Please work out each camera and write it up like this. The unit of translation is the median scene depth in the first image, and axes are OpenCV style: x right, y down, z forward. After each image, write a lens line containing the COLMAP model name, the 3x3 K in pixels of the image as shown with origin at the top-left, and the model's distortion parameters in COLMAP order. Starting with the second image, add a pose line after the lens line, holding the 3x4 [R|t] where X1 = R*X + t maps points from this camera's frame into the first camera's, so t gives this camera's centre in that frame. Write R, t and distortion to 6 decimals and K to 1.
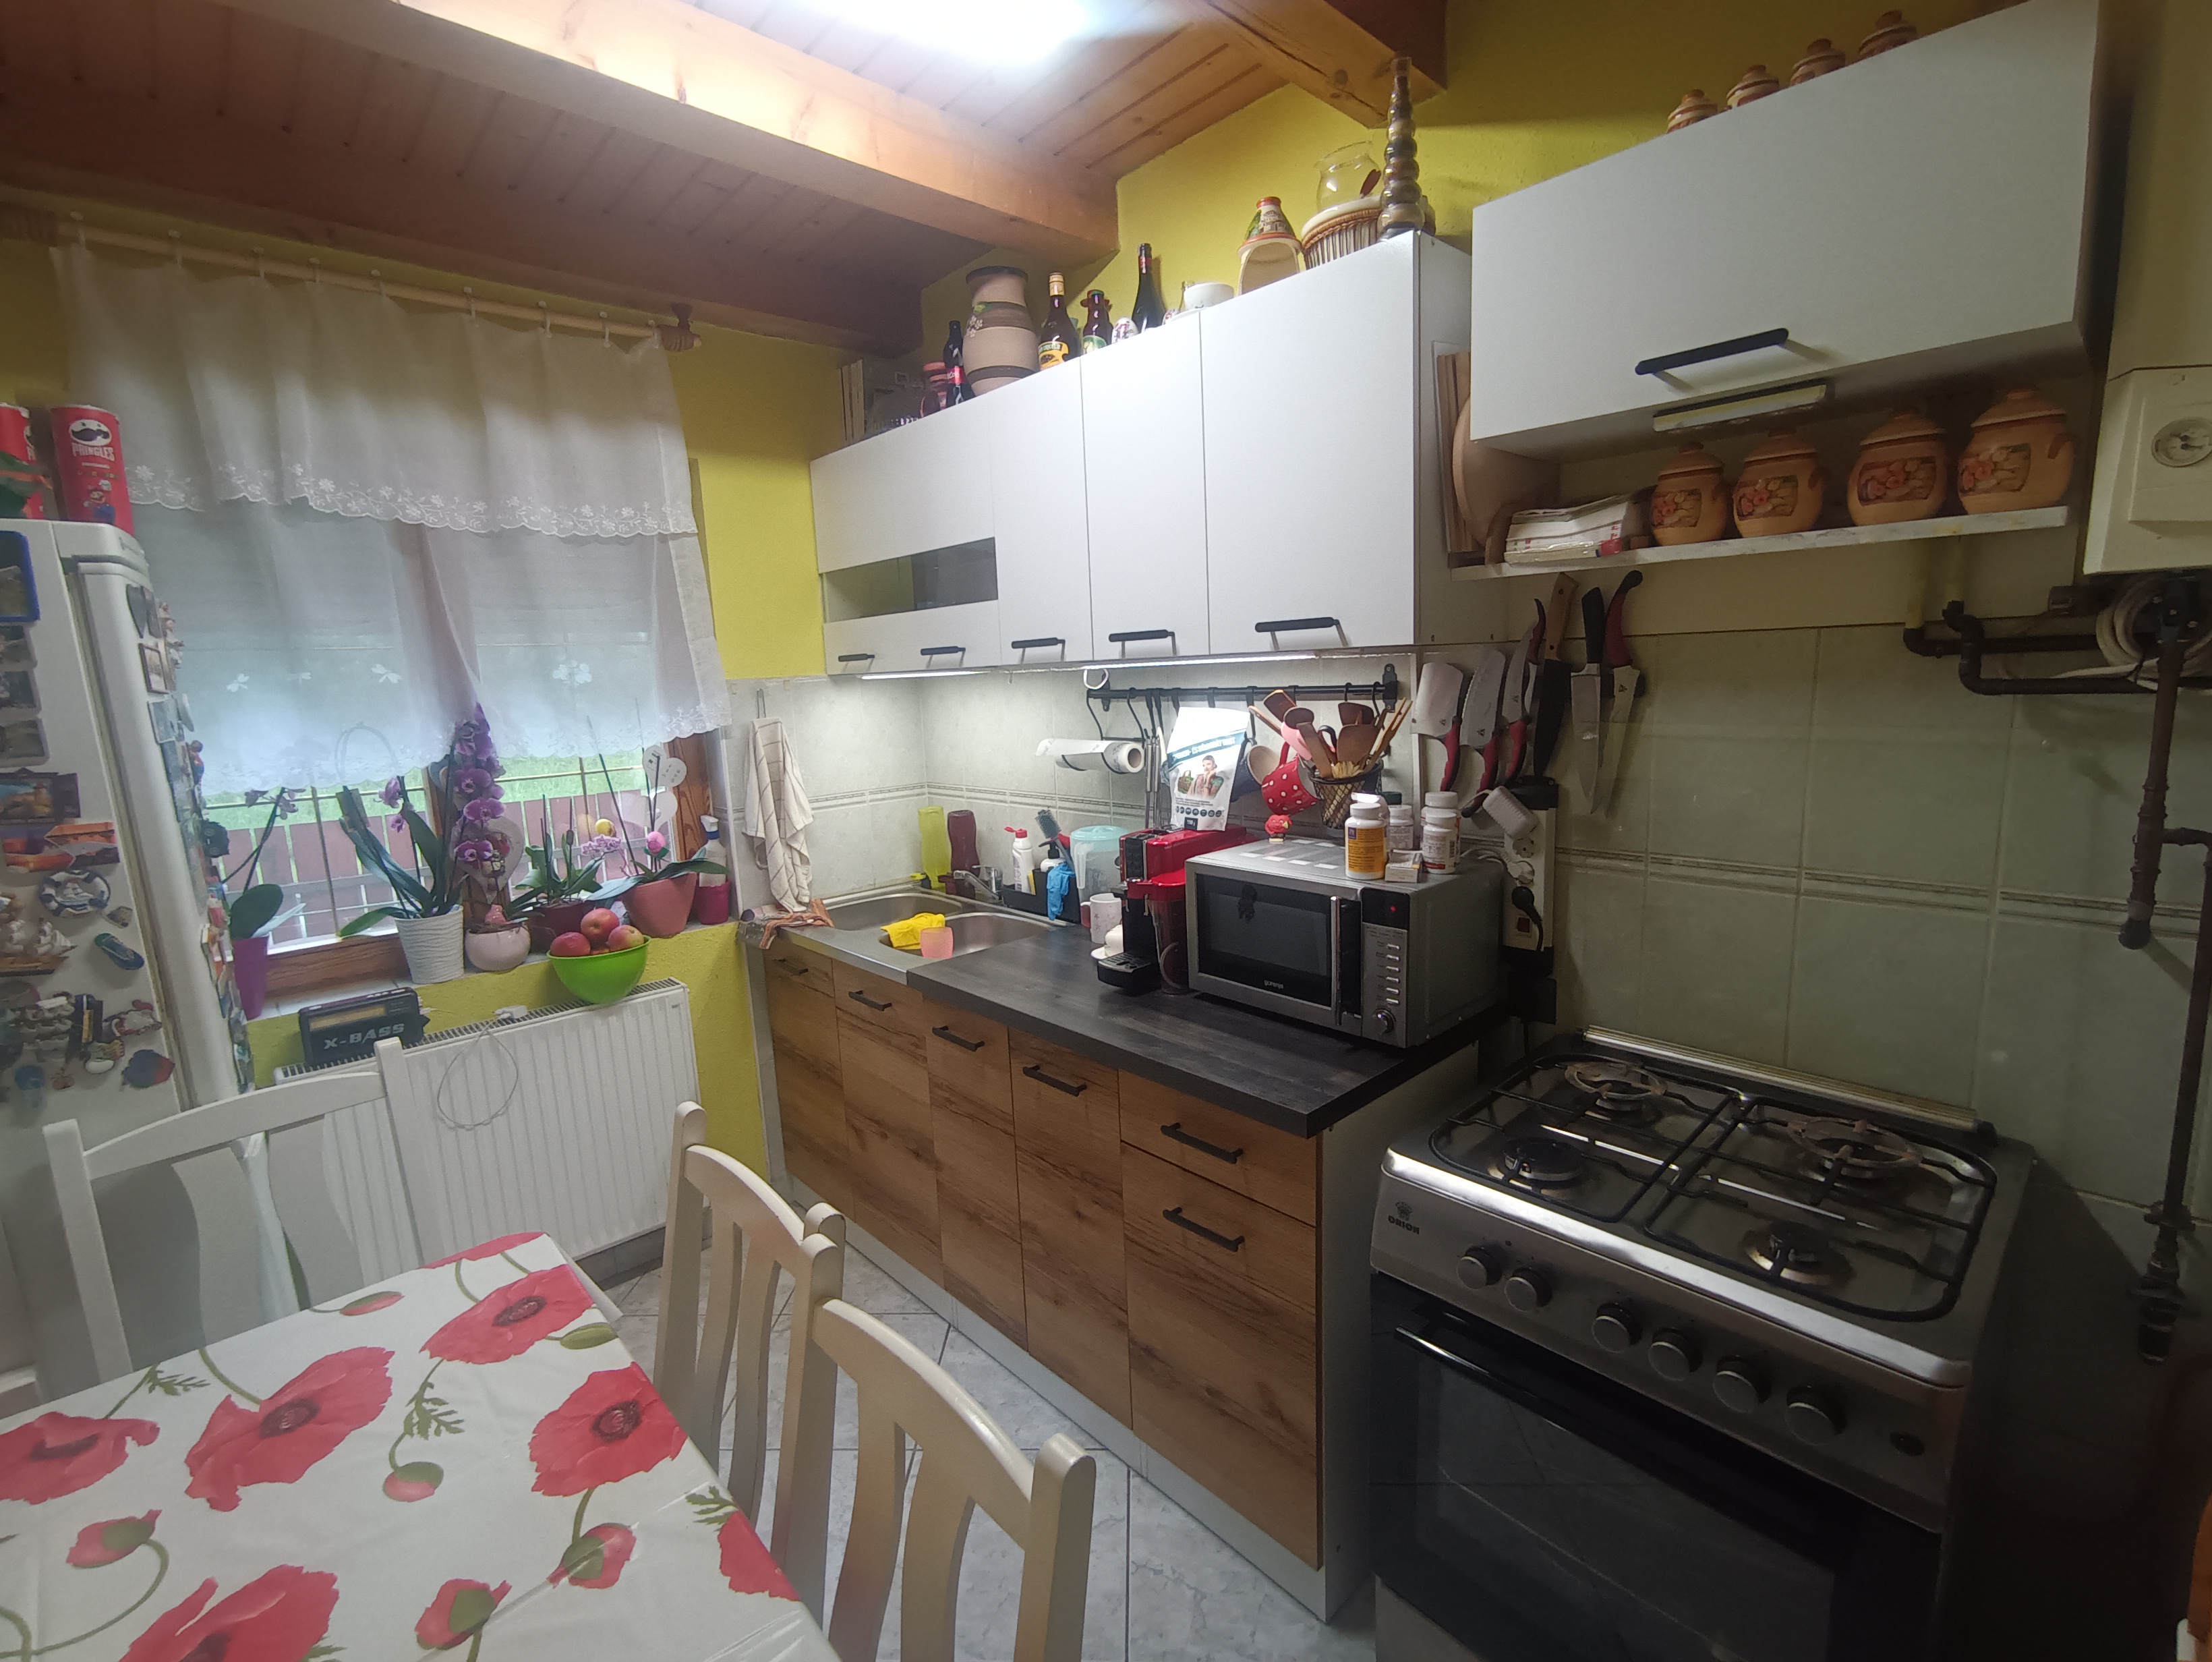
lens RADIAL K [[996.8, 0, 1085.1], [0, 996.8, 839.2], [0, 0, 1]] dist [-0.055001, 0.040197]
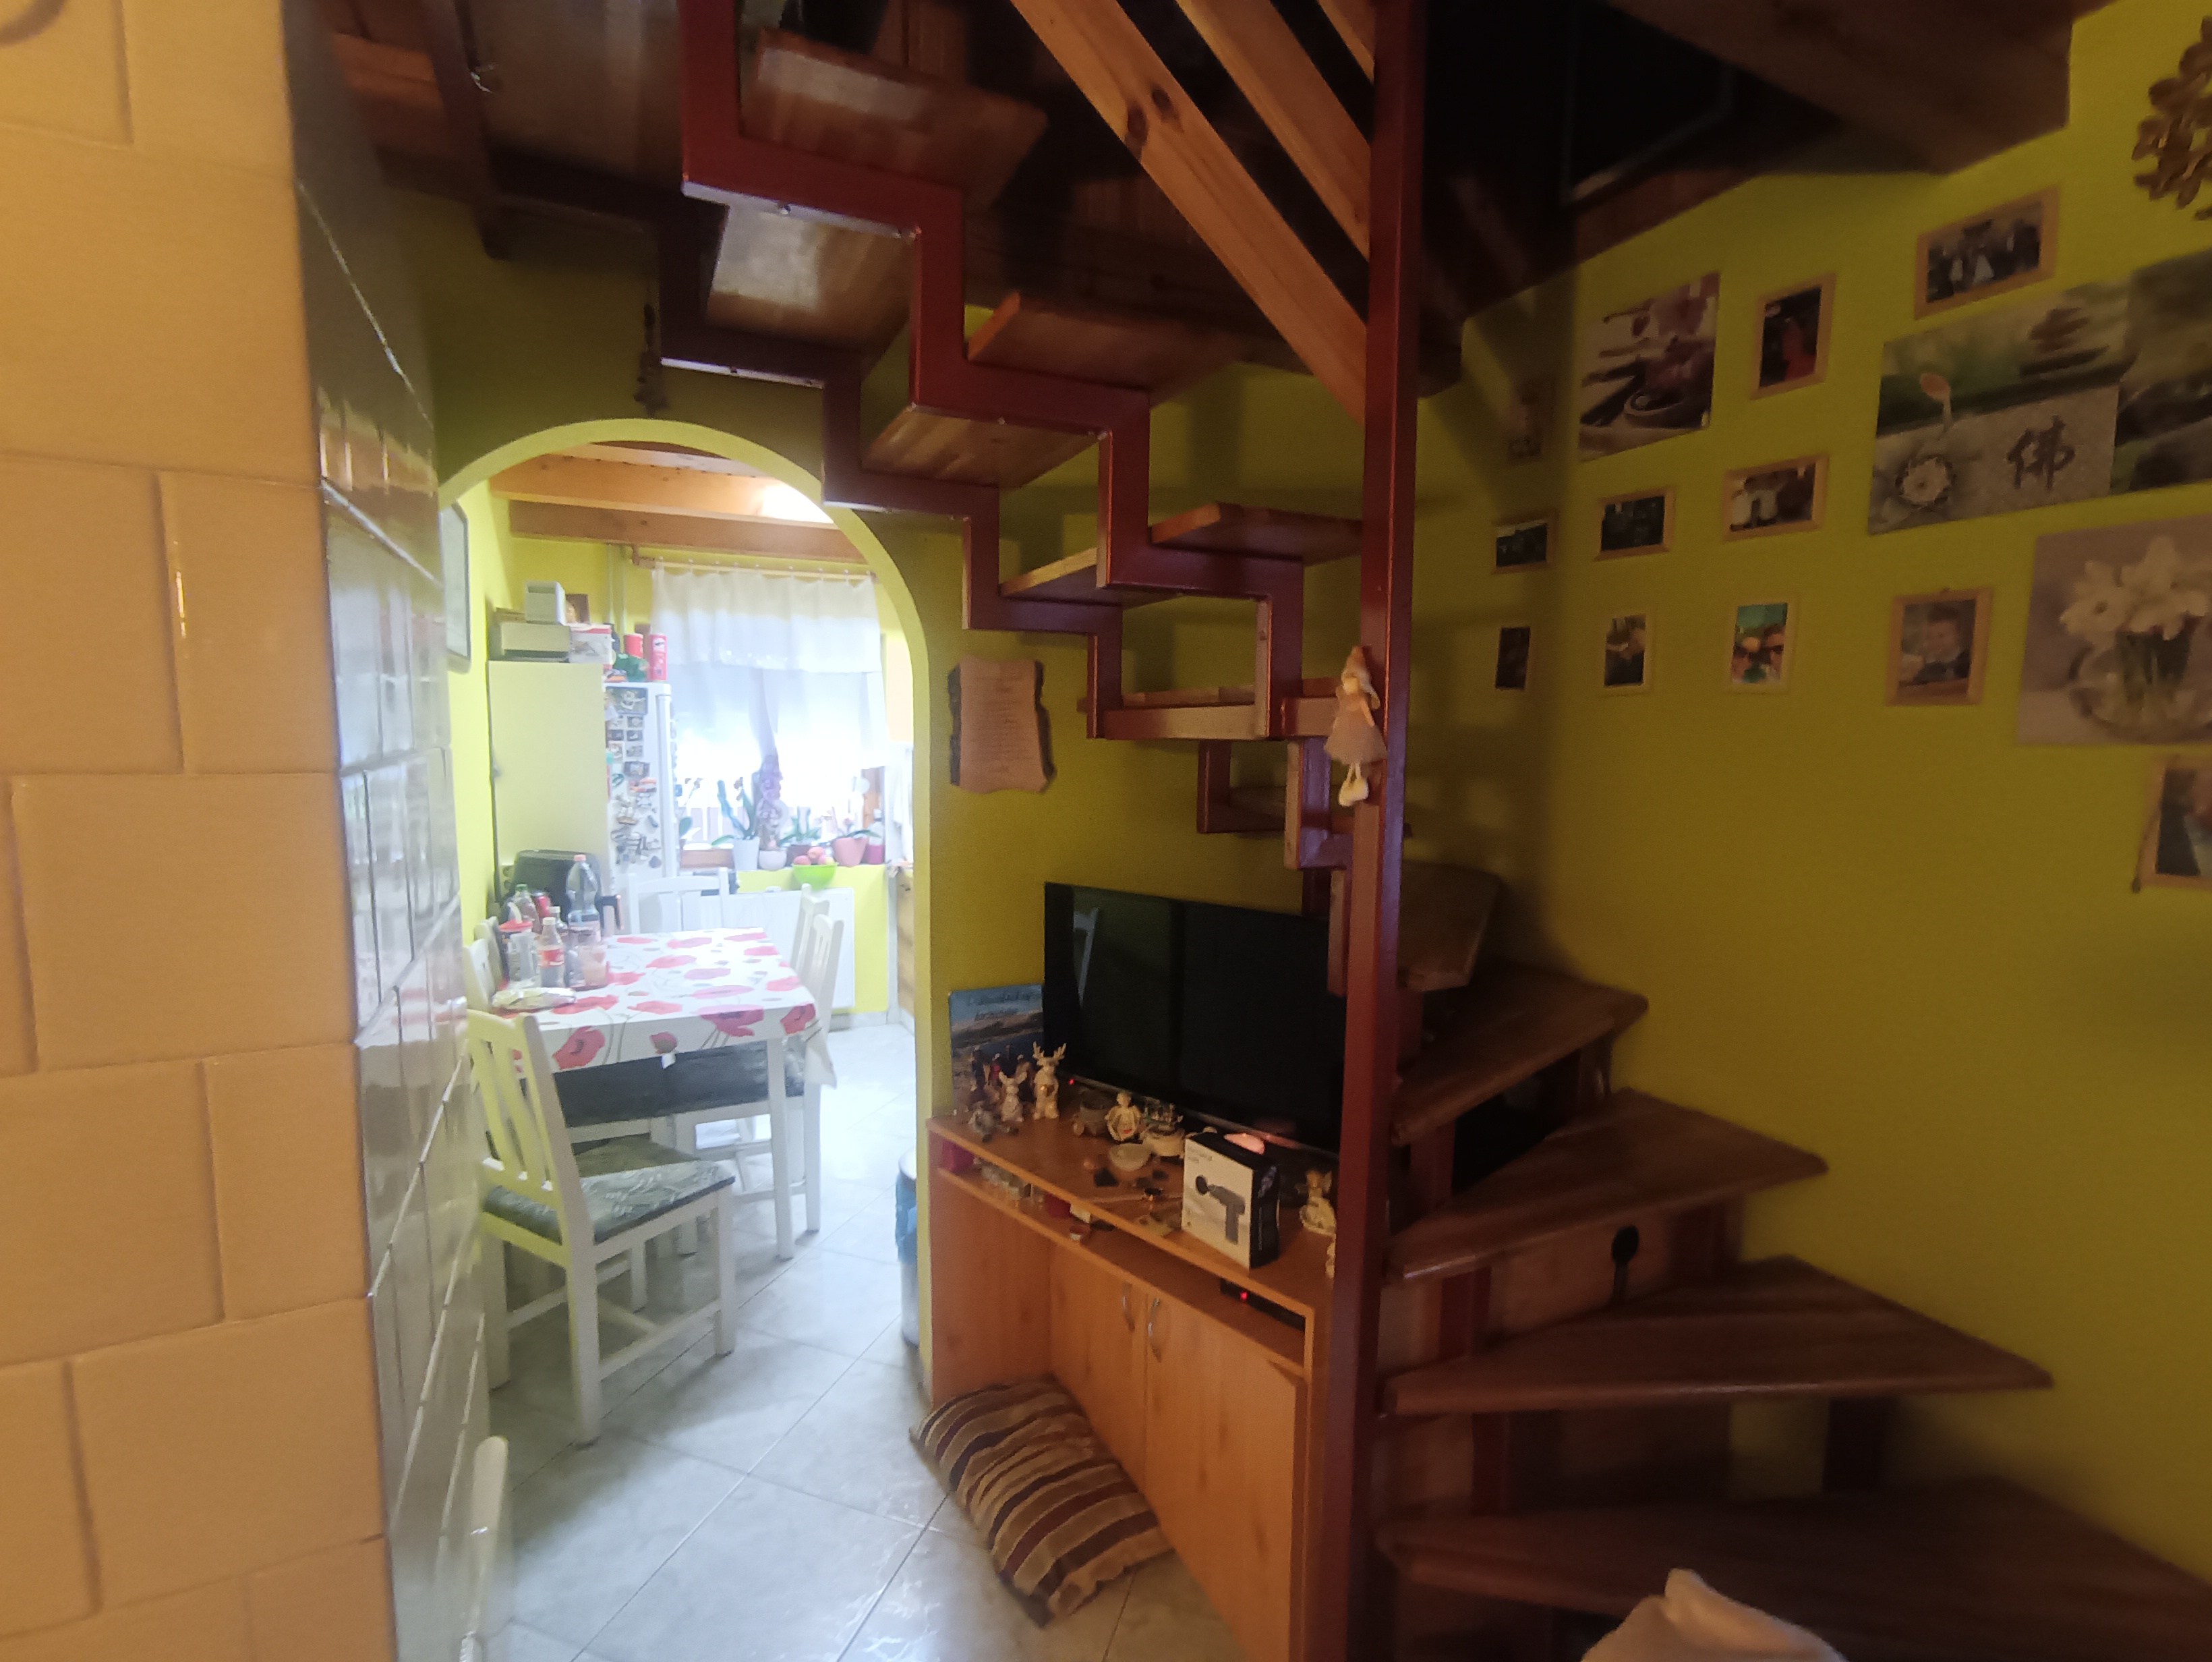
lens RADIAL K [[996.8, 0, 1085.1], [0, 996.8, 839.2], [0, 0, 1]] dist [-0.055001, 0.040197]
pose [[0.955300, 0.078244, -0.285096, 0.775017], [-0.097405, 0.993798, -0.053639, 0.133811], [0.279131, 0.079011, 0.956997, -1.025106]]
